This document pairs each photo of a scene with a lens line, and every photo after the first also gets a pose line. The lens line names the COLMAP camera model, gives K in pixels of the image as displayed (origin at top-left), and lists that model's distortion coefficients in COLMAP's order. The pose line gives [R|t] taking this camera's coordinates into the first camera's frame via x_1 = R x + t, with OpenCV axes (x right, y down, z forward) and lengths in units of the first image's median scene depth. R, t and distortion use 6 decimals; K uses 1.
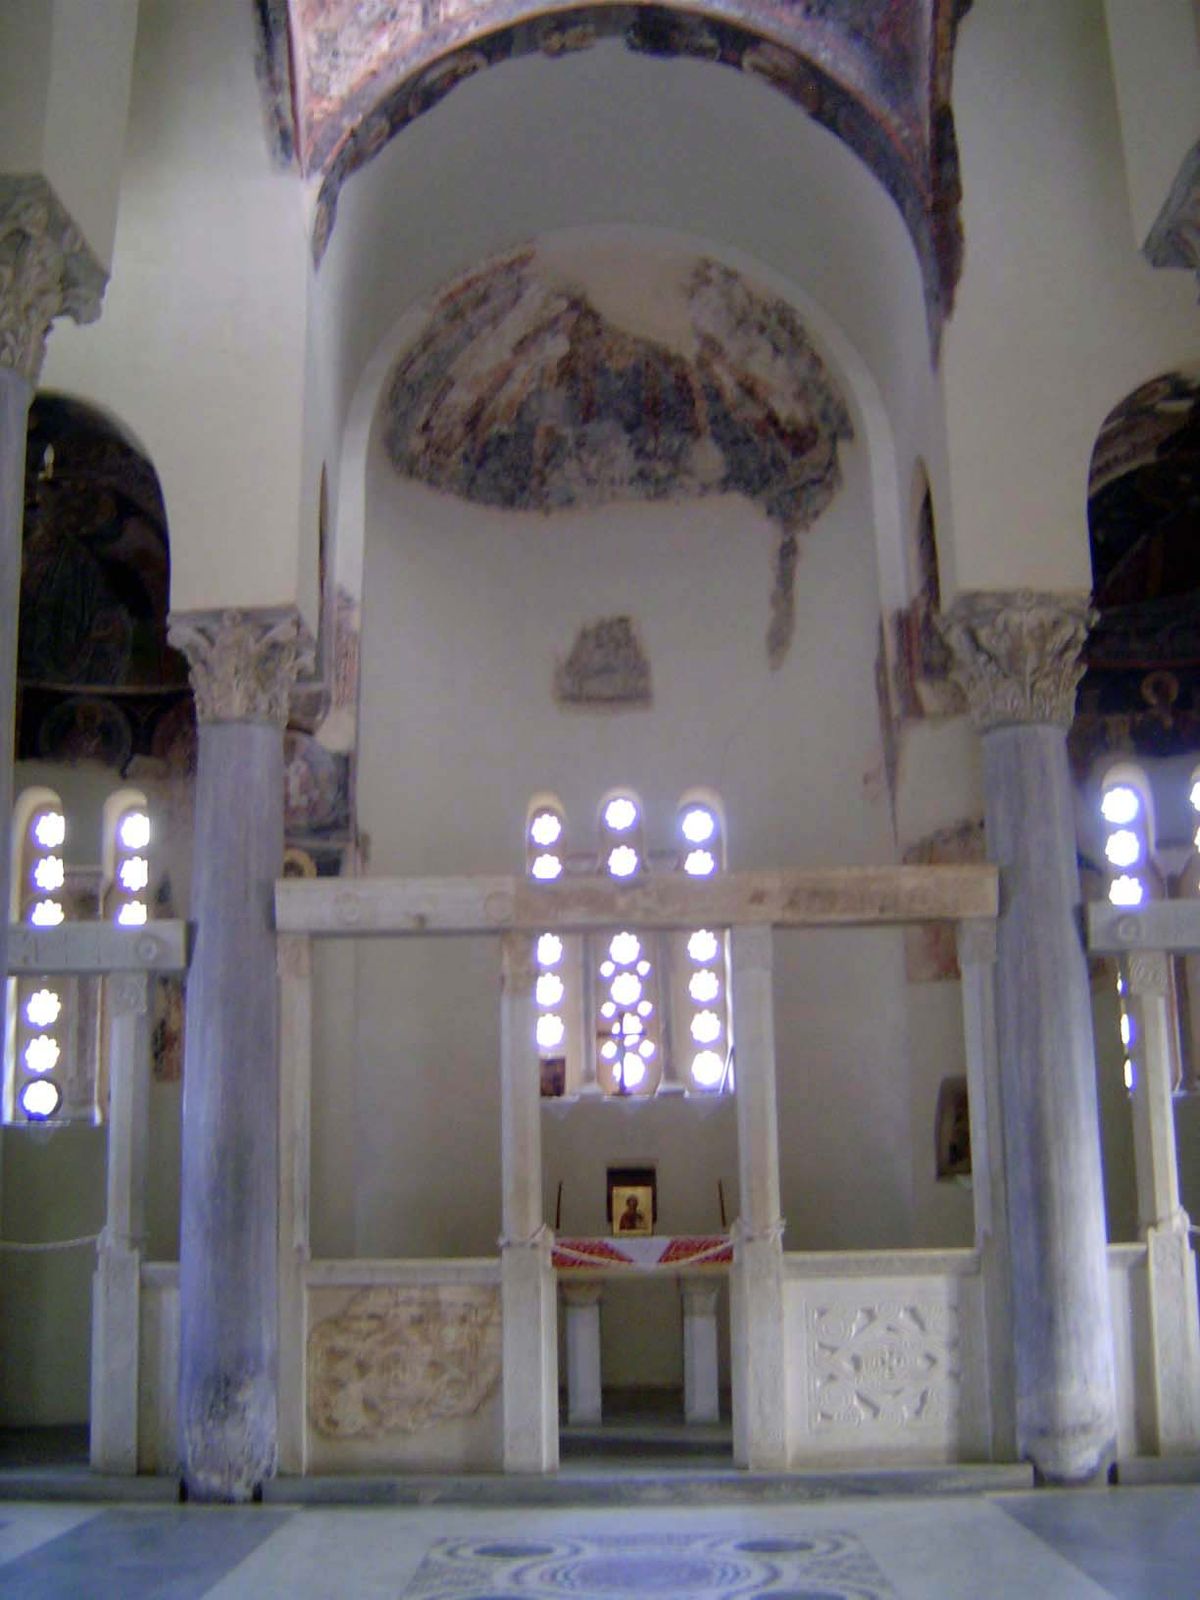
lens RADIAL K [[1828.9, 0, 600.0], [0, 1828.9, 800.0], [0, 0, 1]] dist [-0.106207, -0.091245]
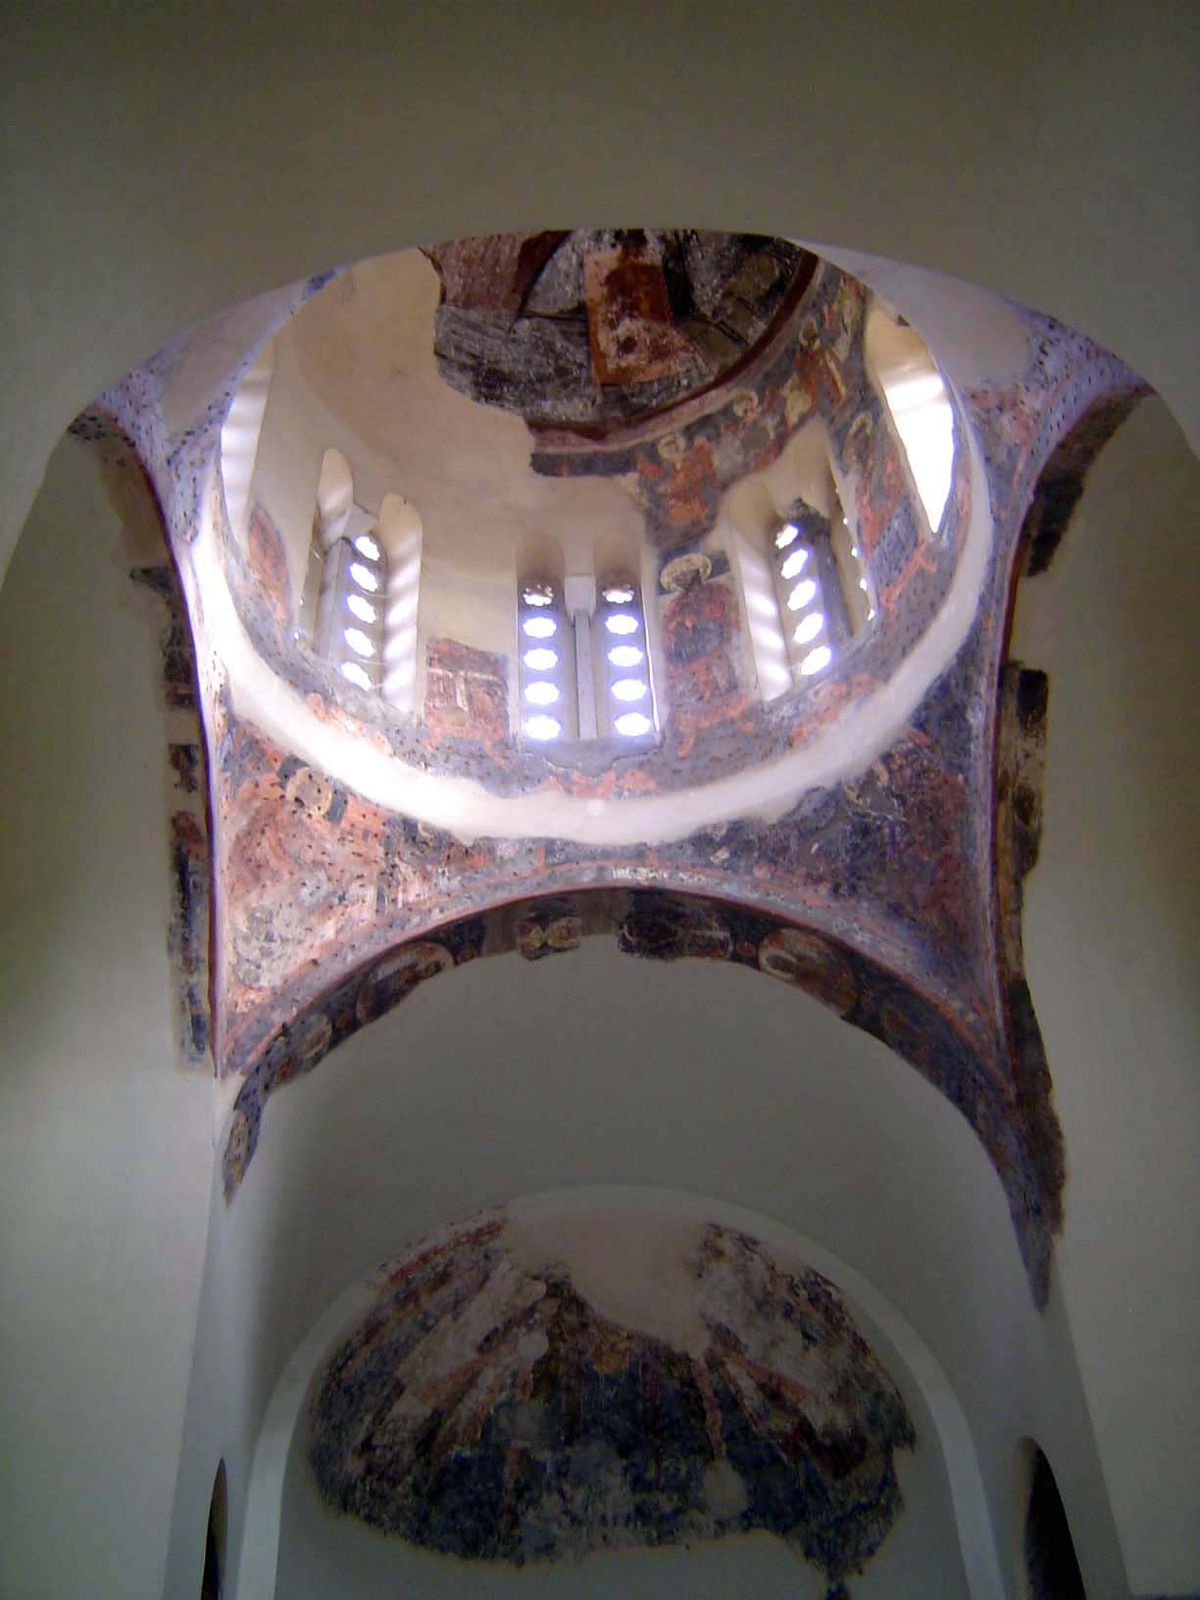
lens RADIAL K [[1828.9, 0, 600.0], [0, 1828.9, 800.0], [0, 0, 1]] dist [-0.106207, -0.091245]
pose [[0.999665, -0.007627, 0.024726, -0.012496], [0.020268, 0.824856, -0.564979, 0.005321], [-0.016086, 0.565291, 0.824734, 0.210476]]
